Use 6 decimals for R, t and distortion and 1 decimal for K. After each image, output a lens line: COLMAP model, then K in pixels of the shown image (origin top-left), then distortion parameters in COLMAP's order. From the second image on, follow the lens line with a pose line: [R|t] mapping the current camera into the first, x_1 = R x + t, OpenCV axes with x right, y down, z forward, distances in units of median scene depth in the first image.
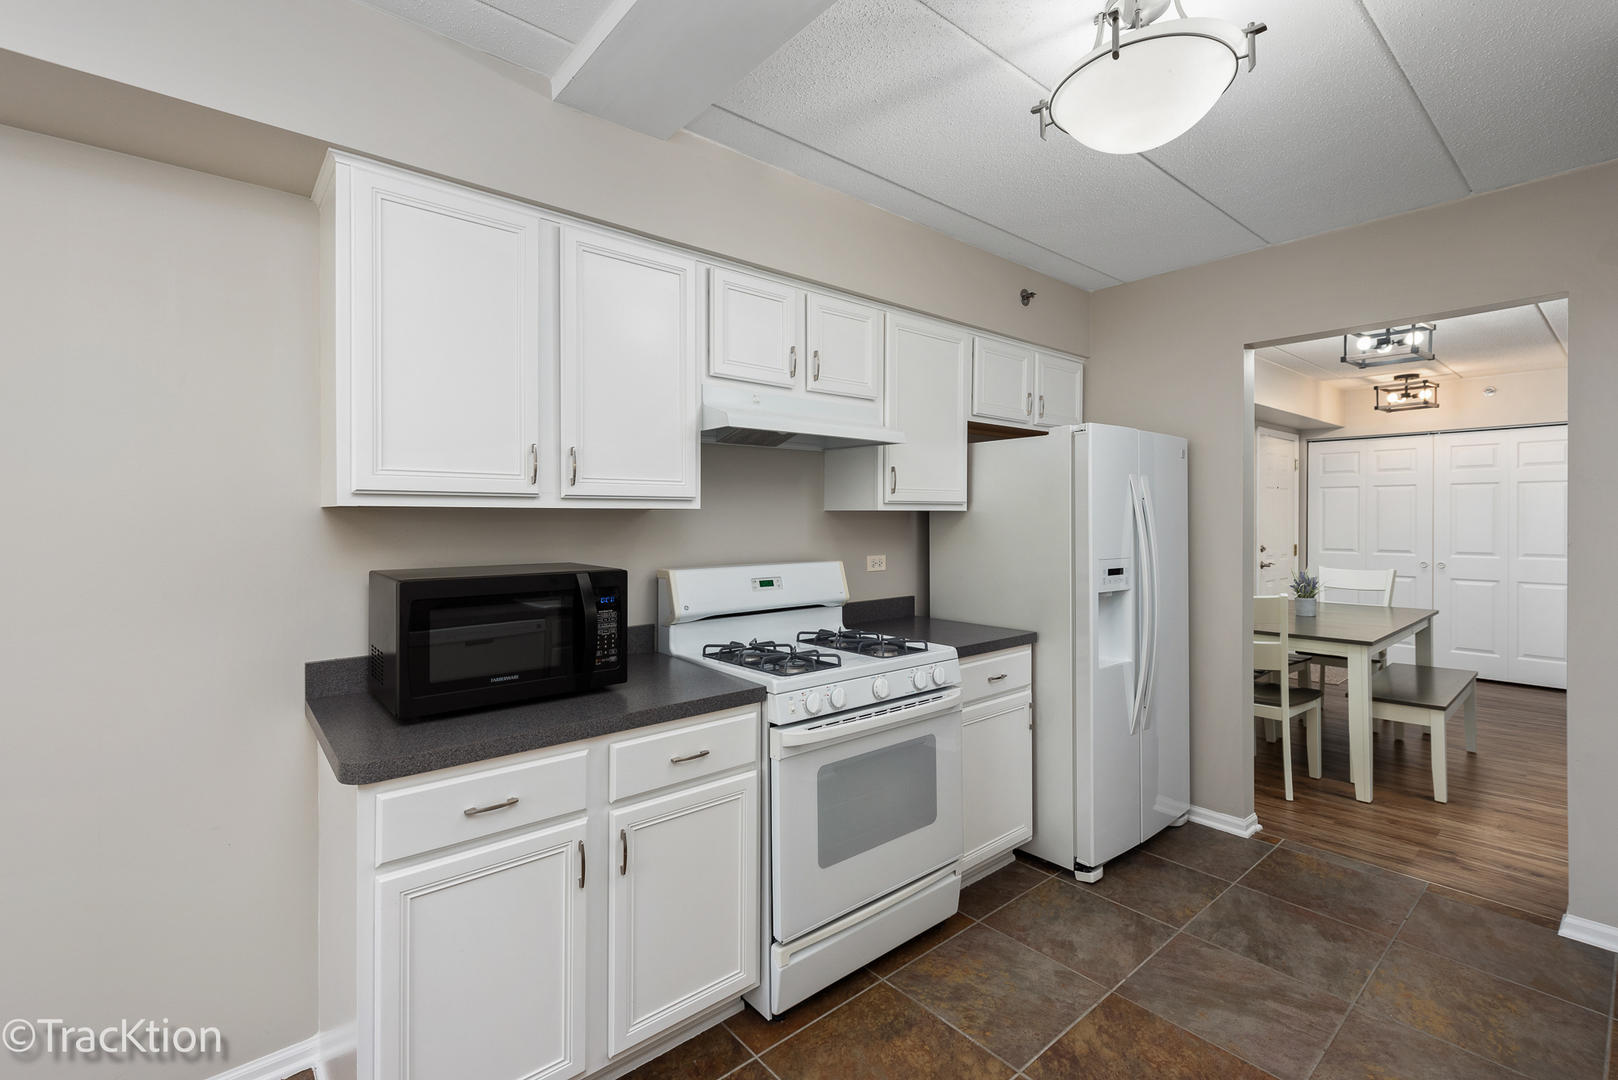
lens RADIAL K [[716.2, 0, 815.4], [0, 716.2, 518.5], [0, 0, 1]] dist [0.011978, -0.002780]
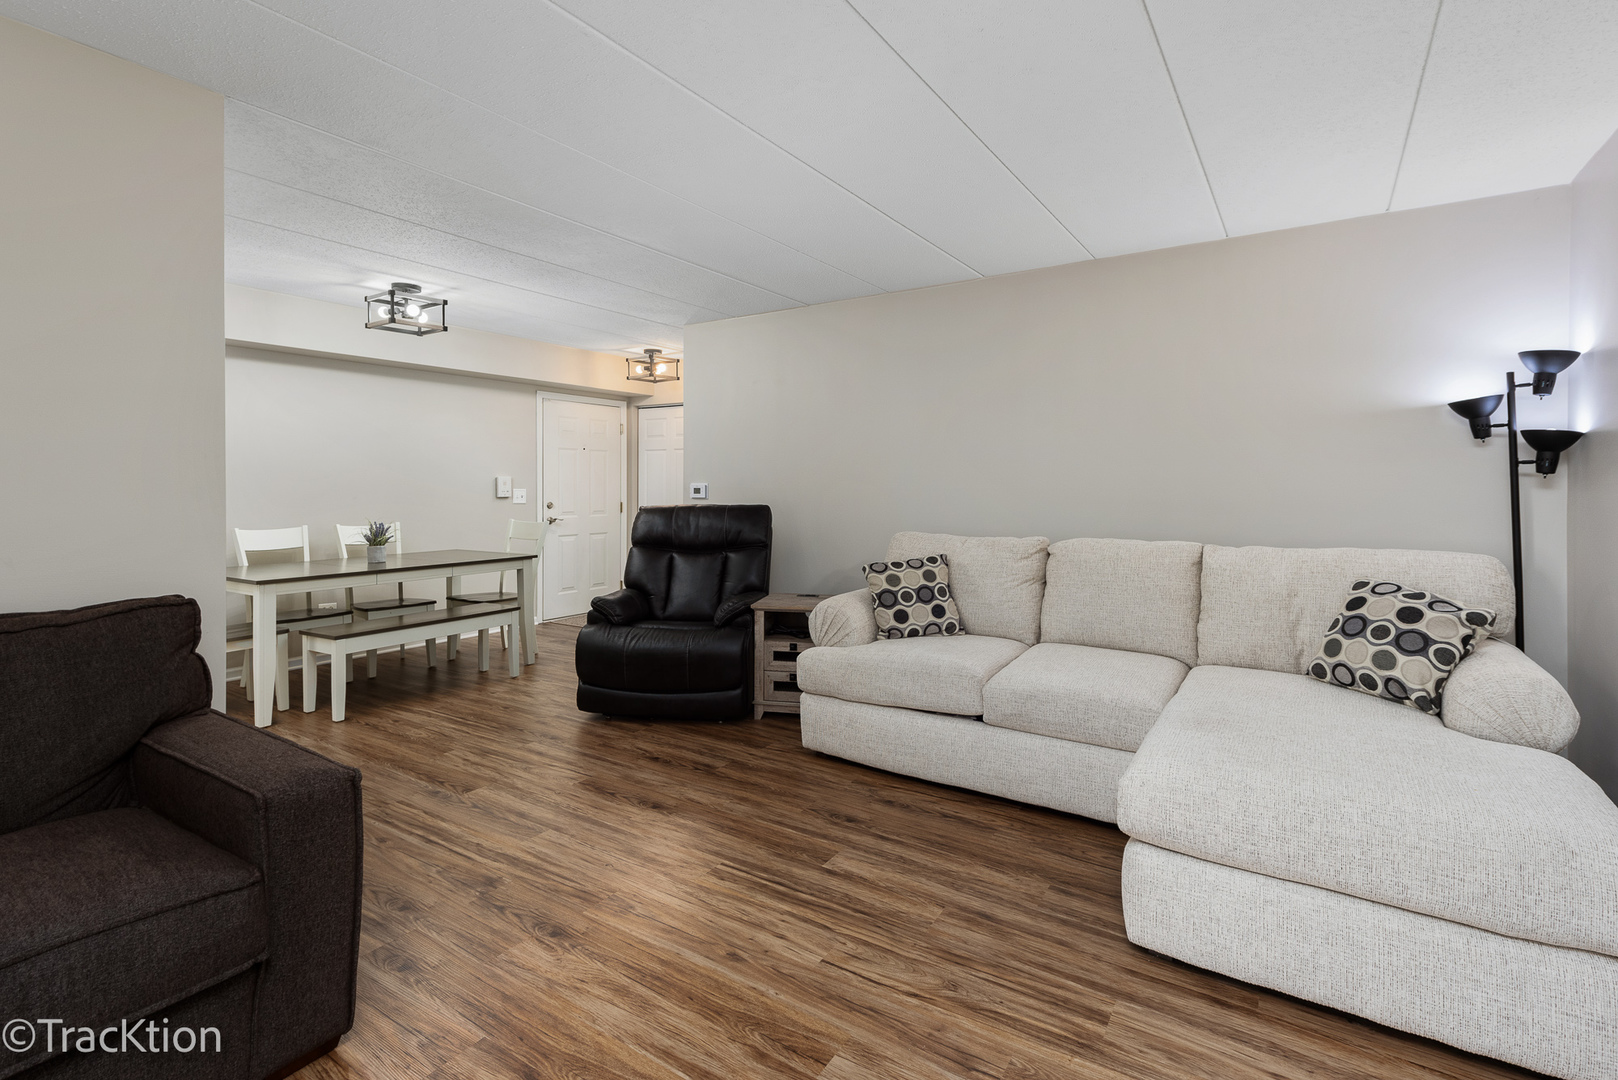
lens RADIAL K [[741.5, 0, 814.1], [0, 741.5, 490.0], [0, 0, 1]] dist [0.011311, -0.000259]
pose [[0.959089, 0.001058, 0.283103, 1.450966], [-0.001219, 0.999999, 0.000393, 0.039049], [-0.283102, -0.000722, 0.959090, -0.368654]]
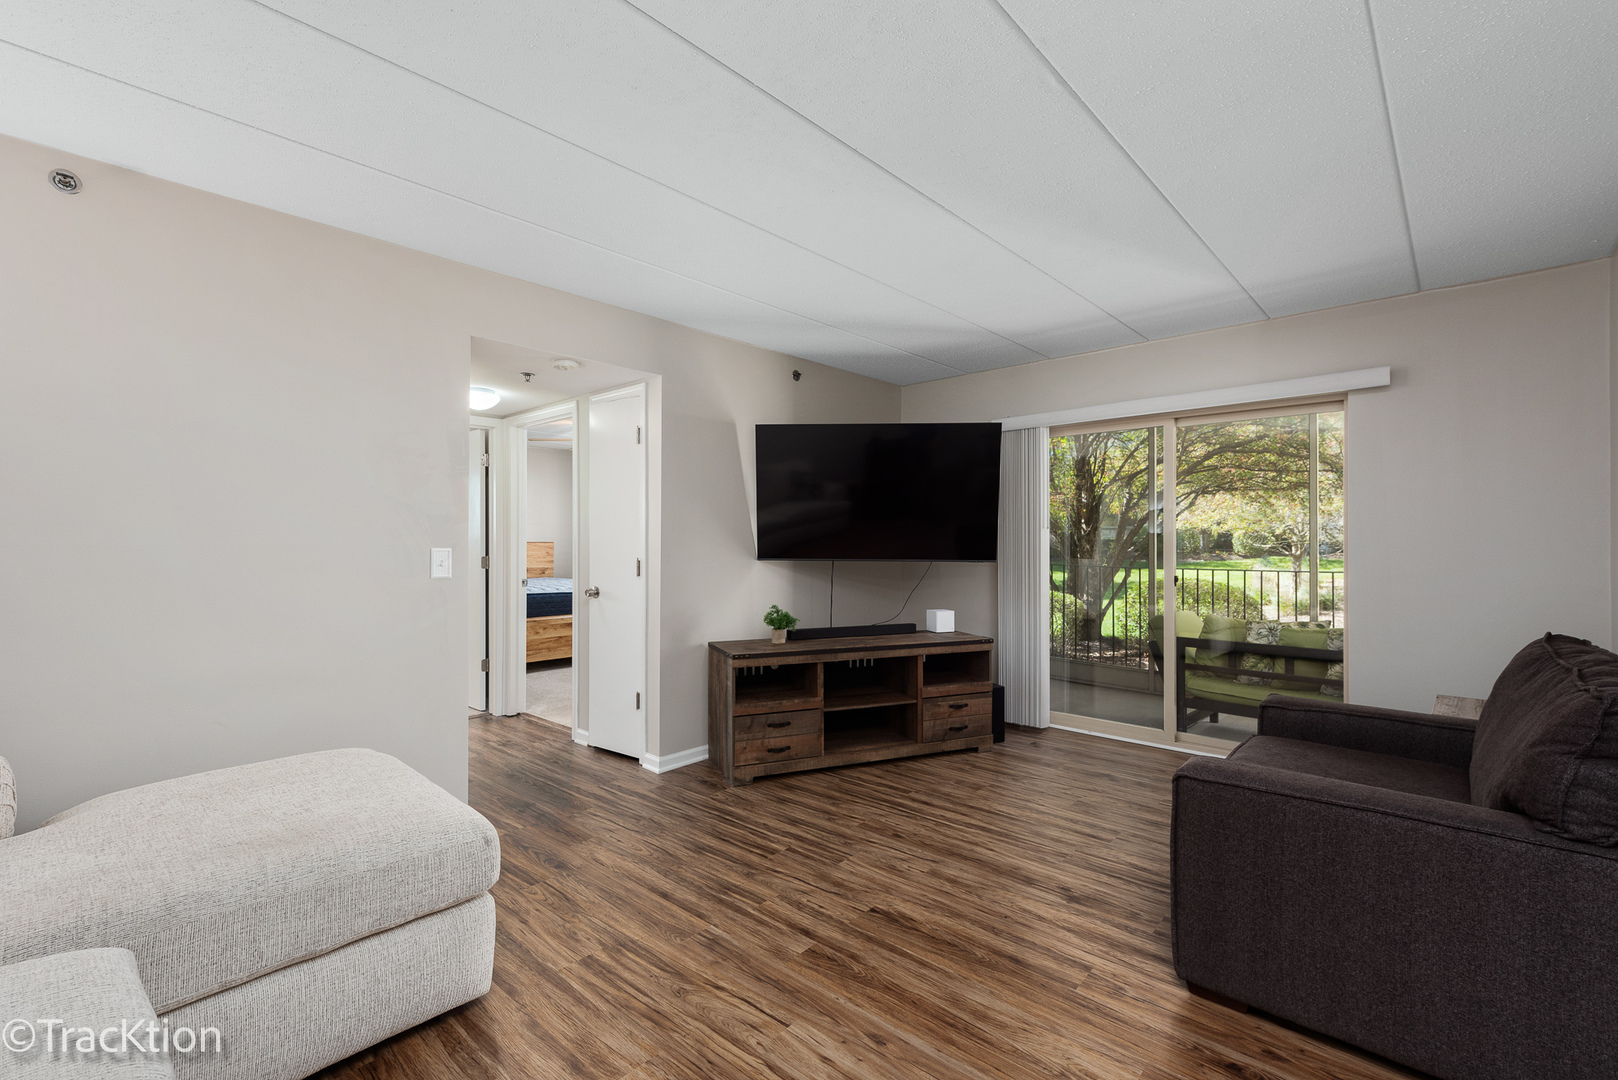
lens RADIAL K [[716.2, 0, 796.9], [0, 716.2, 533.3], [0, 0, 1]] dist [0.011978, -0.002780]
pose [[-0.994032, 0.000480, -0.109087, 1.709790], [0.000719, 0.999997, -0.002152, 0.025988], [0.109086, -0.002218, -0.994030, 0.908589]]
